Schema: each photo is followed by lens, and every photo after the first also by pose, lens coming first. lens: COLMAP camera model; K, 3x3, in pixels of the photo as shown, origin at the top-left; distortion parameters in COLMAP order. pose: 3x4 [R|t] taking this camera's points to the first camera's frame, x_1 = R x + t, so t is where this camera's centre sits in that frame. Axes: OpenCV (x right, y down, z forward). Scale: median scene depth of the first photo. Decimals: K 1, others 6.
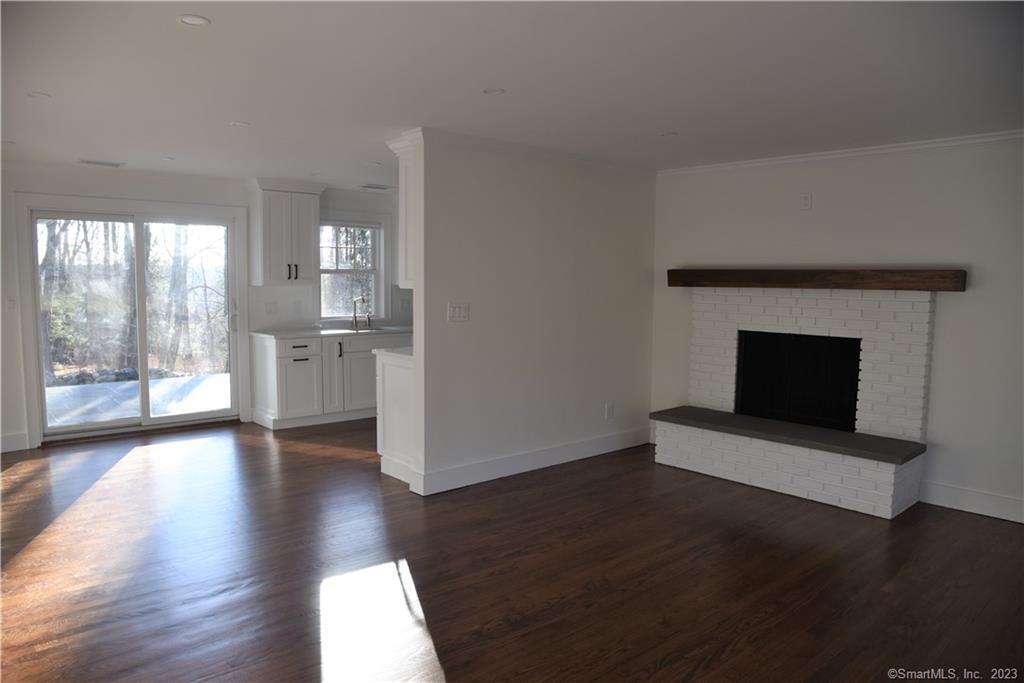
lens RADIAL K [[713.3, 0, 510.8], [0, 713.3, 345.5], [0, 0, 1]] dist [-0.060869, 0.009137]
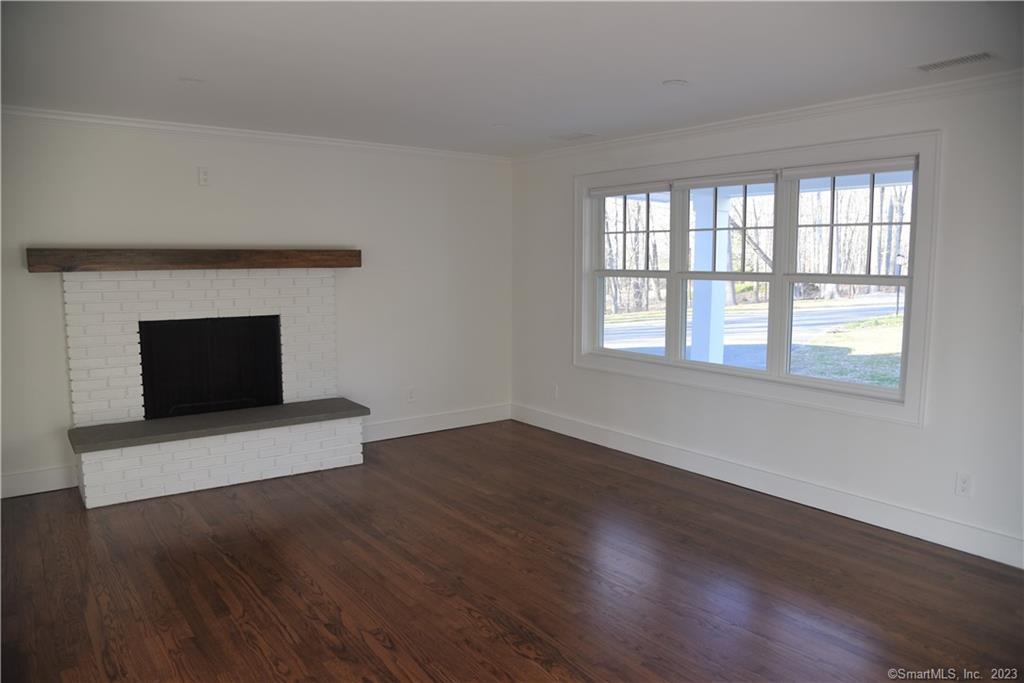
lens RADIAL K [[713.3, 0, 508.5], [0, 713.3, 333.8], [0, 0, 1]] dist [-0.060869, 0.009137]
pose [[0.090796, -0.110338, 0.989738, -0.527301], [0.093383, 0.990408, 0.101846, -0.057717], [-0.991482, 0.083178, 0.100228, 0.552912]]
